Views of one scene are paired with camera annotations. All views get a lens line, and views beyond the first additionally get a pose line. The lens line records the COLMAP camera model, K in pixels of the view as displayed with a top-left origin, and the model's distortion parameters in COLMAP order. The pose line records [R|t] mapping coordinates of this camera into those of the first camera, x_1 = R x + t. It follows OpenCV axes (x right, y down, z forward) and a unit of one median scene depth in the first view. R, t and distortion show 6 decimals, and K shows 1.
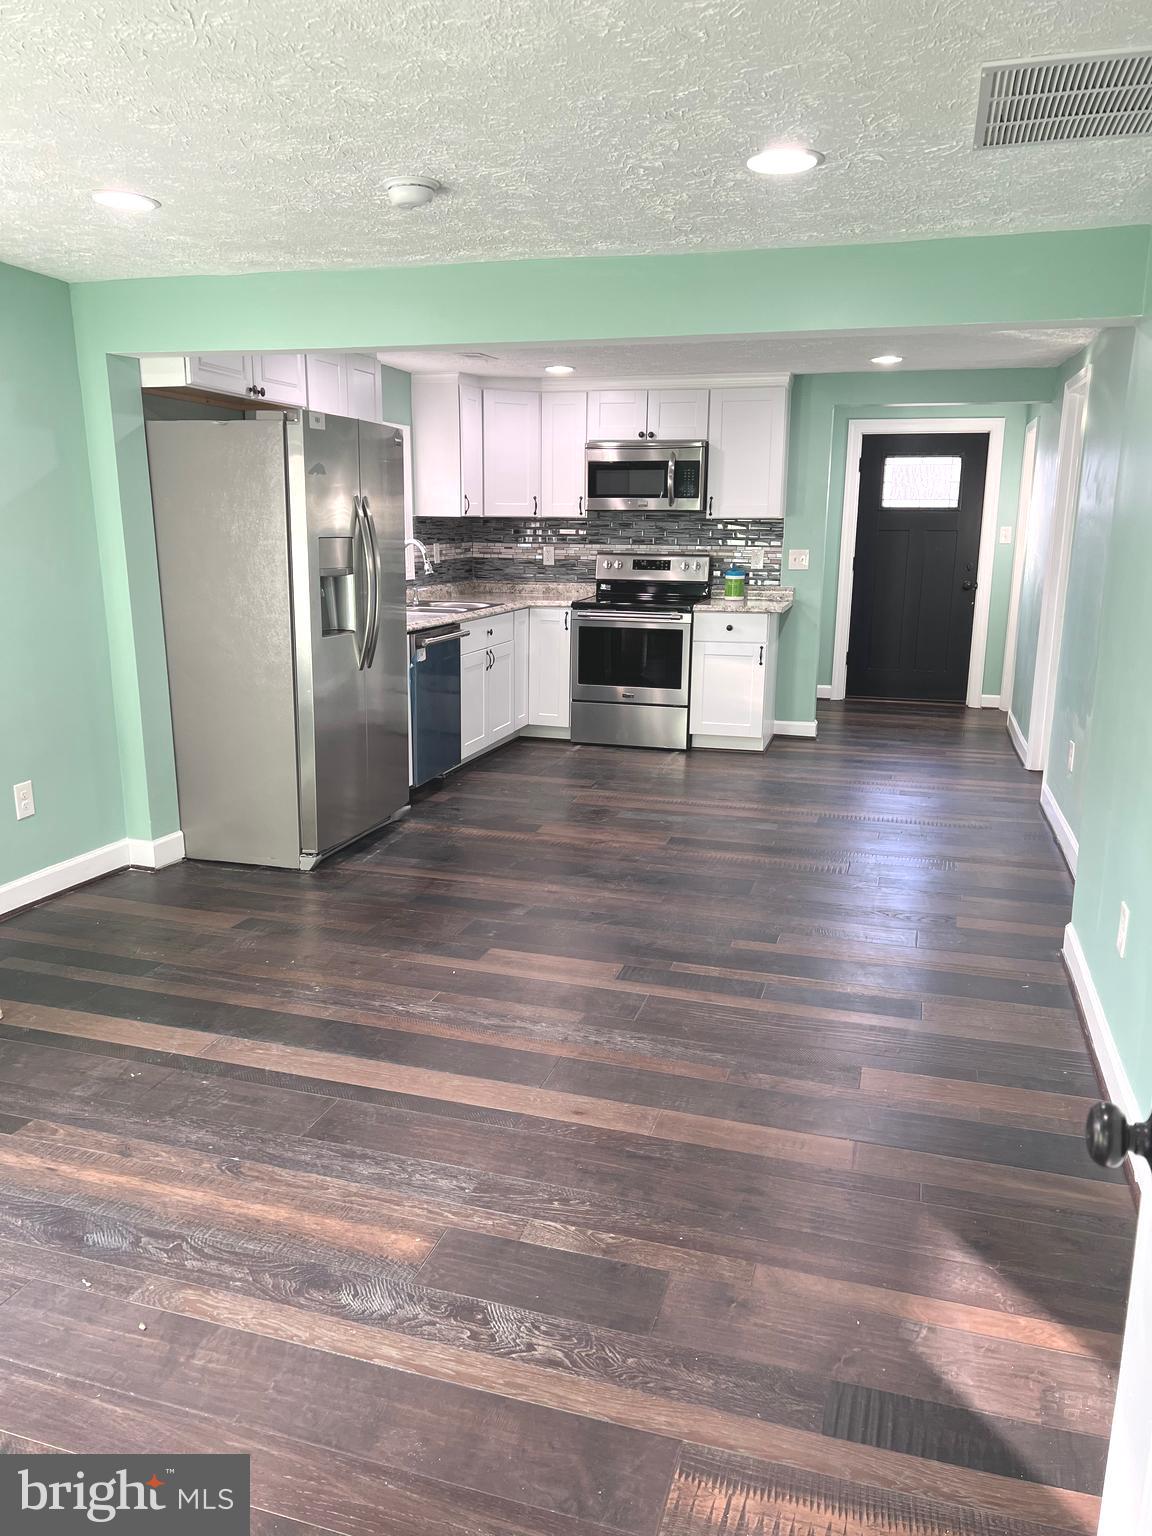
lens RADIAL K [[1163.4, 0, 576.0], [0, 1163.4, 776.5], [0, 0, 1]] dist [0.060406, -0.064394]
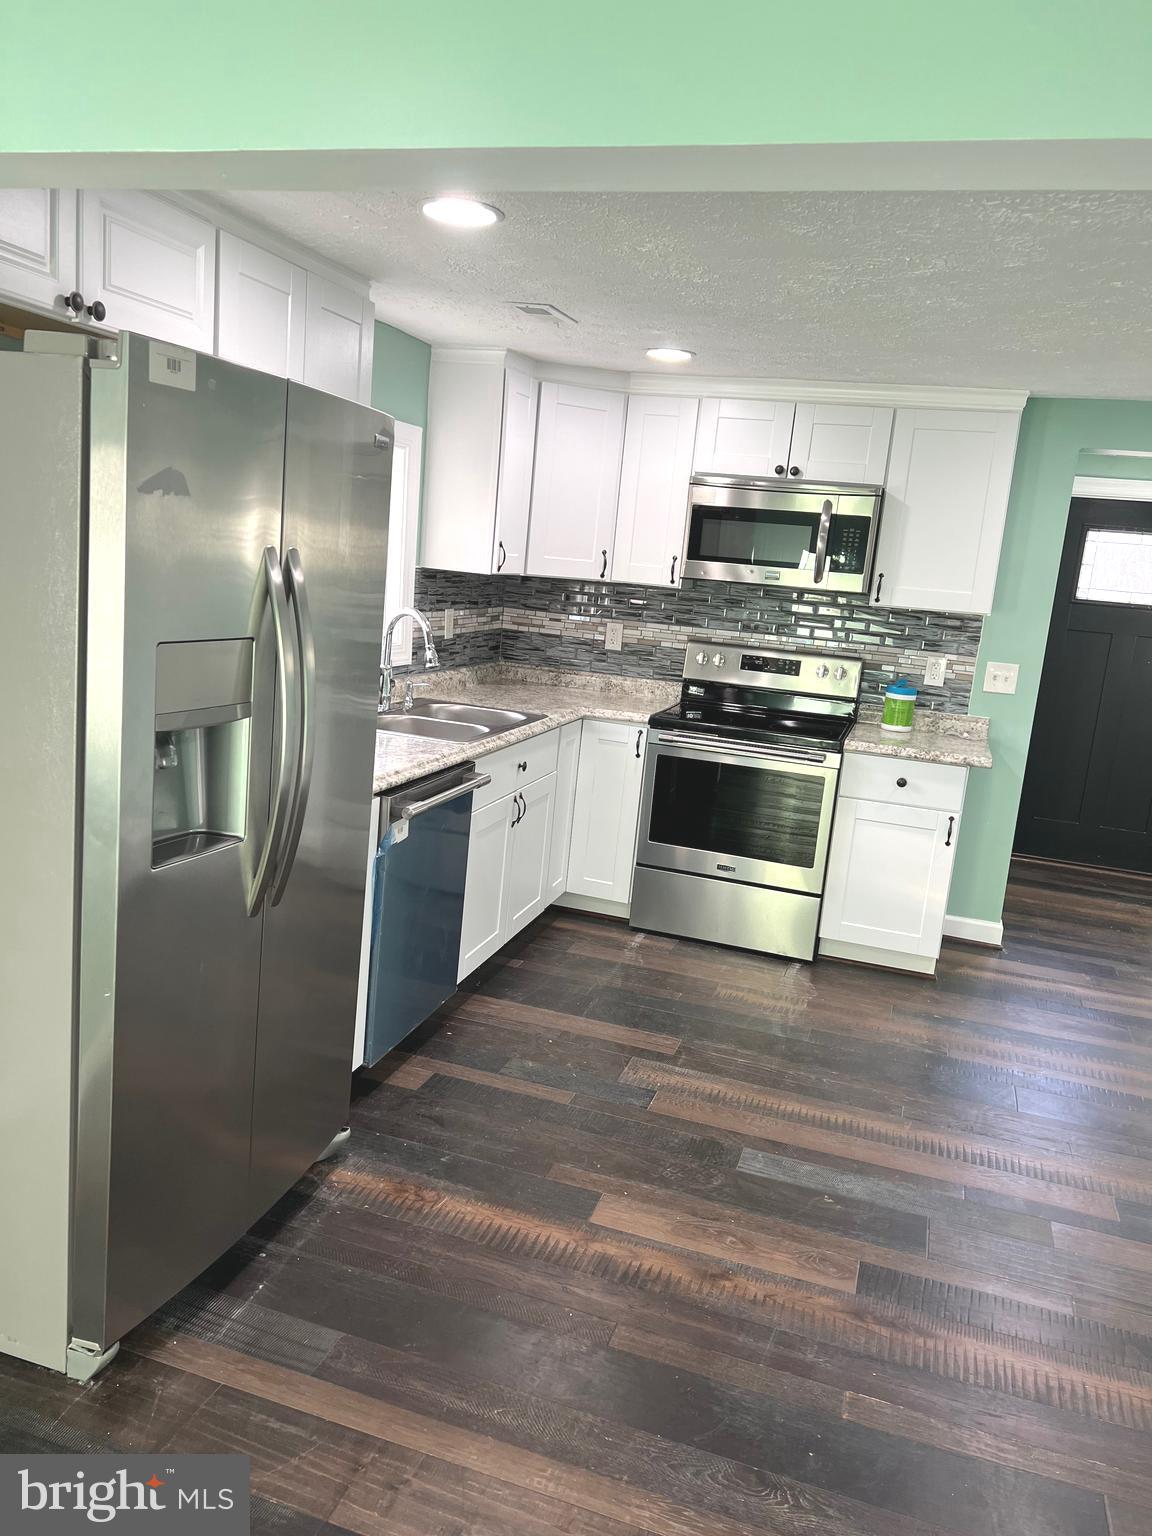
lens RADIAL K [[1163.4, 0, 580.9], [0, 1163.4, 768.3], [0, 0, 1]] dist [0.060406, -0.064394]
pose [[0.996779, 0.080198, 0.000576, -0.040512], [-0.080134, 0.996228, -0.033291, -0.098202], [-0.003244, 0.033137, 0.999446, 0.361252]]
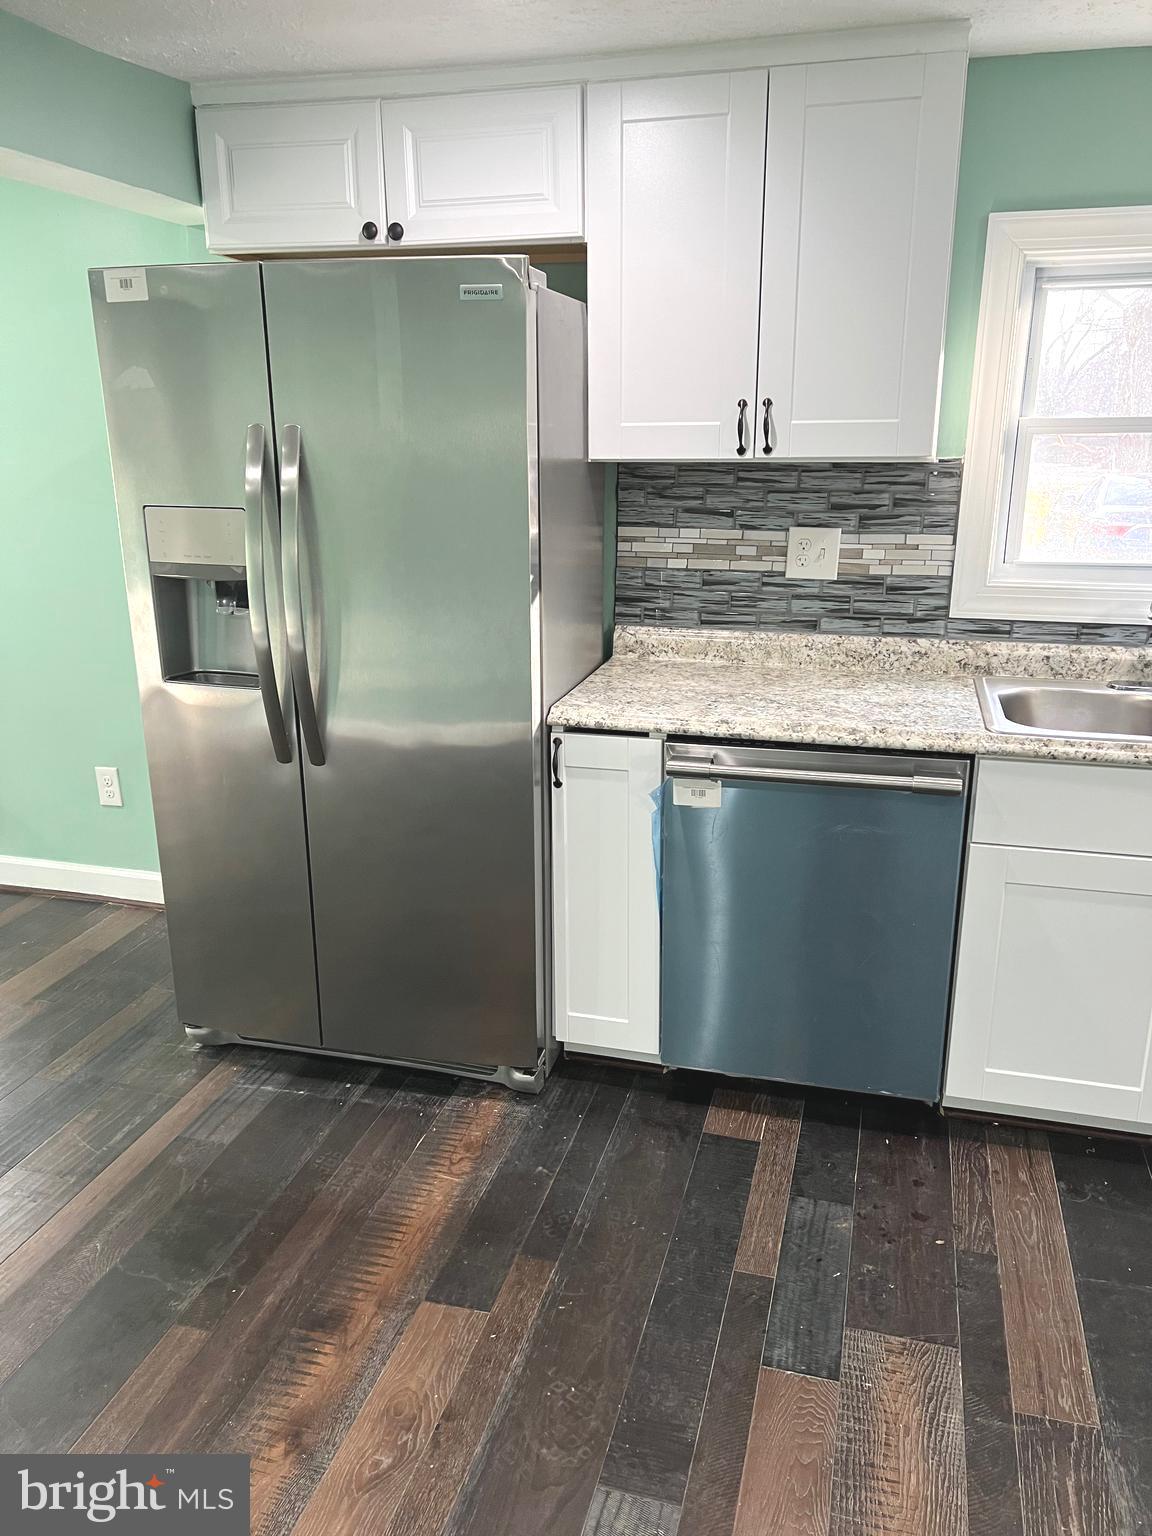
lens RADIAL K [[1163.4, 0, 569.2], [0, 1163.4, 768.9], [0, 0, 1]] dist [0.060406, -0.064394]
pose [[0.026694, 0.285762, -0.957929, 0.217884], [-0.217857, 0.936900, 0.273417, -0.176689], [0.975616, 0.201392, 0.087265, 0.731178]]
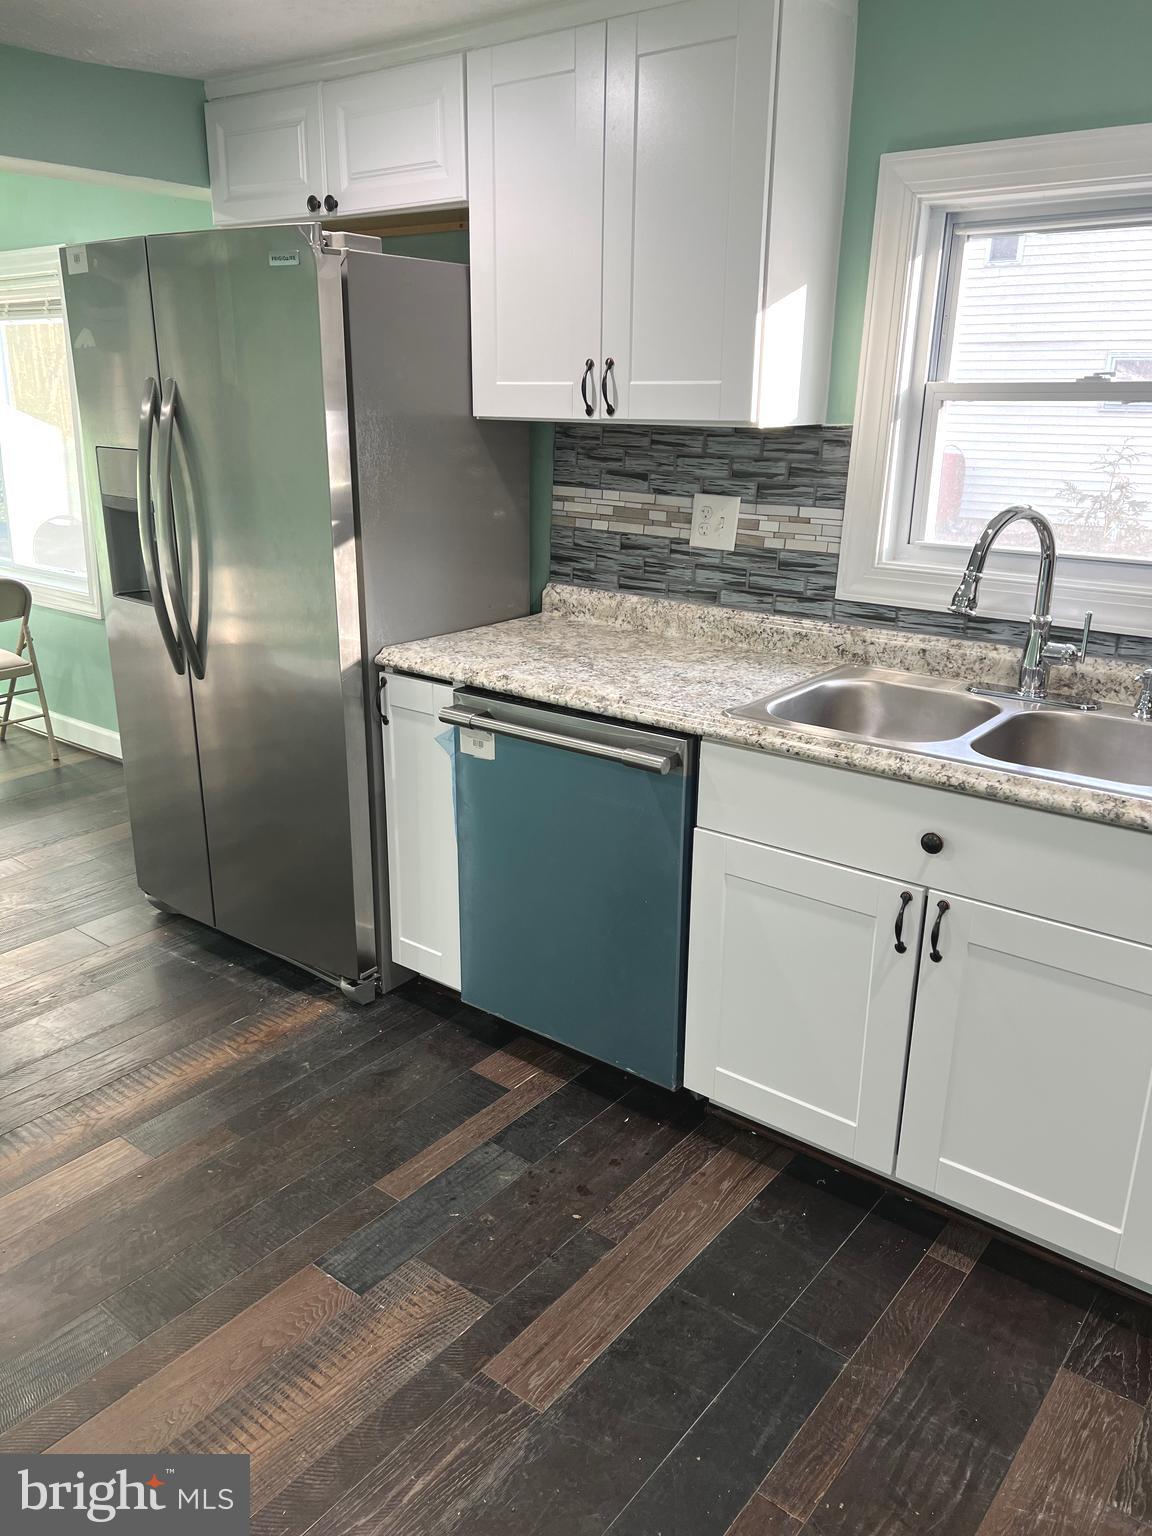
lens RADIAL K [[1163.4, 0, 567.2], [0, 1163.4, 766.3], [0, 0, 1]] dist [0.060406, -0.064394]
pose [[-0.369455, 0.284477, -0.884633, 0.197454], [-0.213724, 0.900452, 0.378823, -0.218302], [0.904337, 0.329026, -0.271877, 0.923284]]
